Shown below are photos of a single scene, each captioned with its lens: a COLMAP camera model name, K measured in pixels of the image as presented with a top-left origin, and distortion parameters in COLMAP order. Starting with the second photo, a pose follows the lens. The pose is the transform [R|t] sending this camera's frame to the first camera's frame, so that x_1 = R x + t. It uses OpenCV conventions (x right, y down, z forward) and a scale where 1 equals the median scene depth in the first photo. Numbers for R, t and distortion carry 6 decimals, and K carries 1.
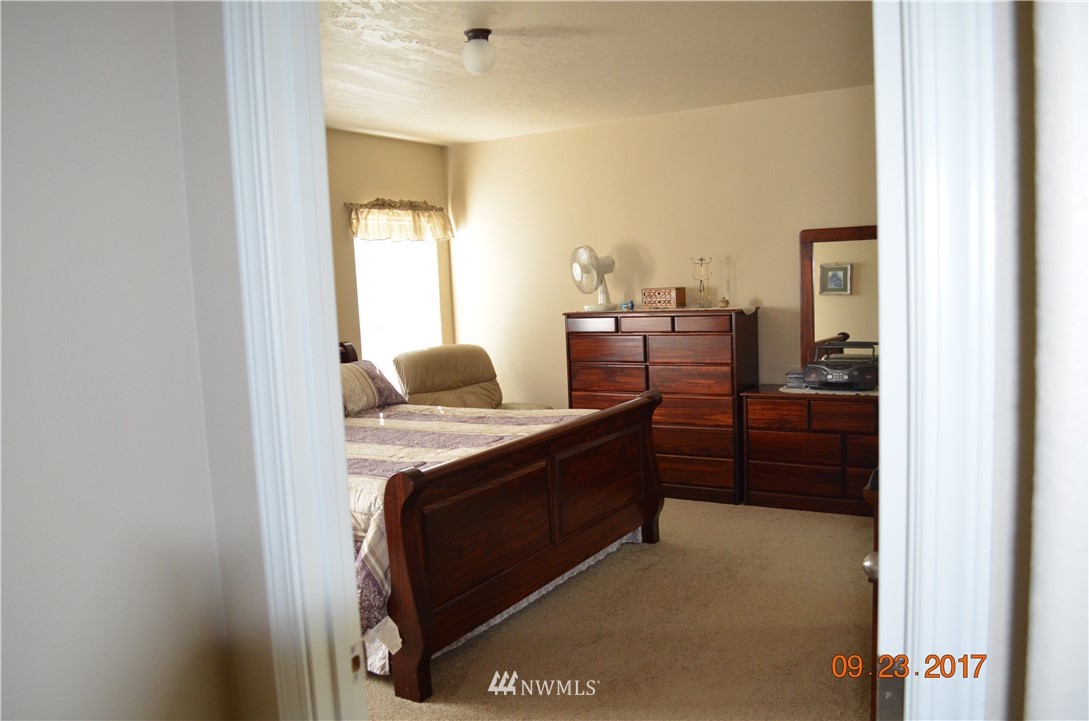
lens RADIAL K [[858.2, 0, 550.5], [0, 858.2, 371.0], [0, 0, 1]] dist [-0.077931, 0.005825]
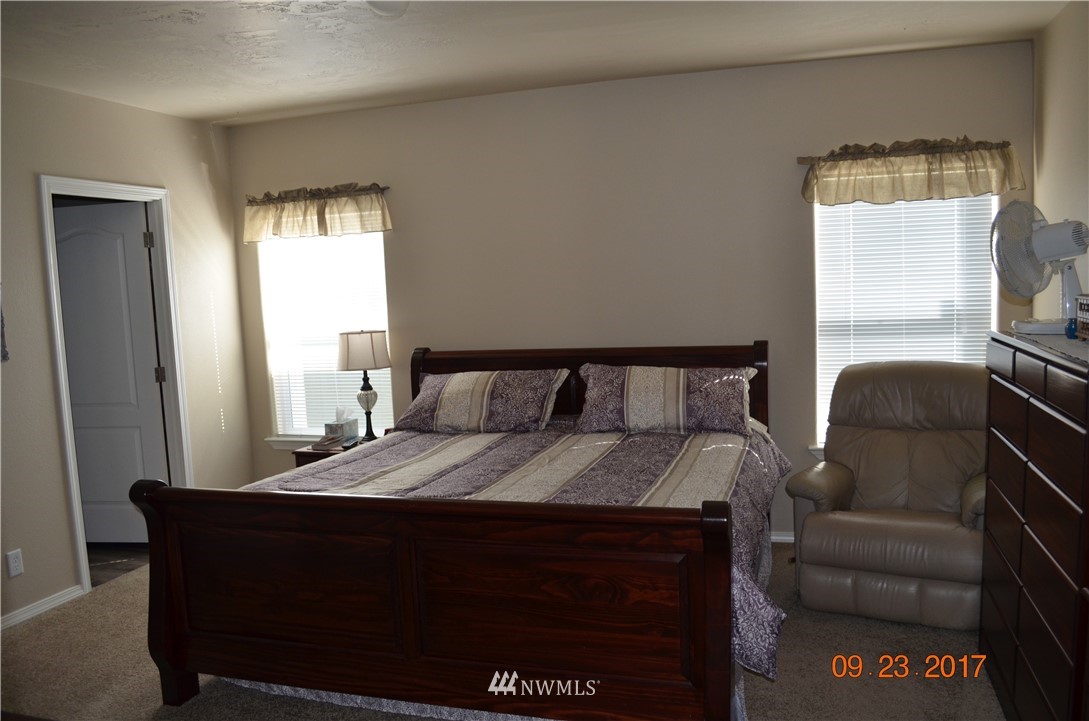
lens RADIAL K [[858.2, 0, 550.5], [0, 858.2, 371.0], [0, 0, 1]] dist [-0.077931, 0.005825]
pose [[0.256458, 0.139917, -0.956375, 0.425324], [-0.079402, 0.989172, 0.123423, -0.081614], [0.963288, 0.044285, 0.264791, 0.570610]]
